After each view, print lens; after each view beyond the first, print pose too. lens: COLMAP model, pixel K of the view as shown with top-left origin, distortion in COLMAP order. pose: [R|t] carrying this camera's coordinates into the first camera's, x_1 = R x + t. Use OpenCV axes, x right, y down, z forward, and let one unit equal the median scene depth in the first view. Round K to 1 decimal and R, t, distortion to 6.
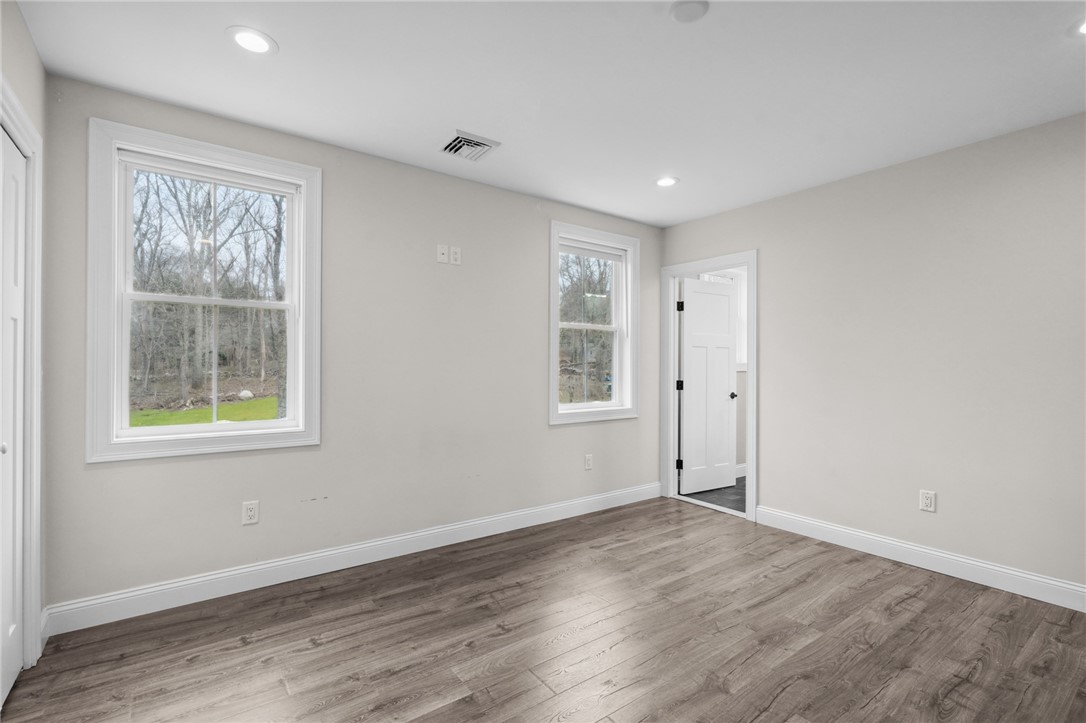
lens RADIAL K [[493.4, 0, 543.0], [0, 493.4, 361.5], [0, 0, 1]] dist [0.001396, -0.006735]
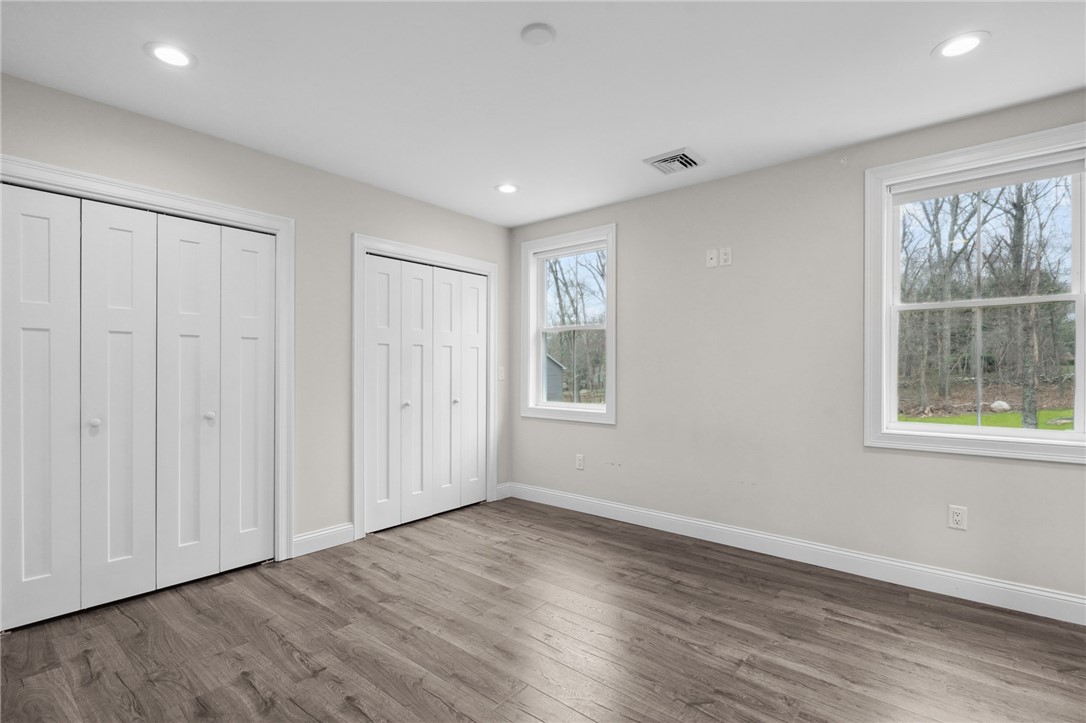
lens RADIAL K [[509.0, 0, 543.0], [0, 509.0, 361.5], [0, 0, 1]] dist [-0.002258, -0.002123]
pose [[0.230117, -0.019948, -0.972959, 0.758014], [0.007685, 0.999796, -0.018680, 0.014868], [0.973133, -0.003179, 0.230223, 0.413014]]
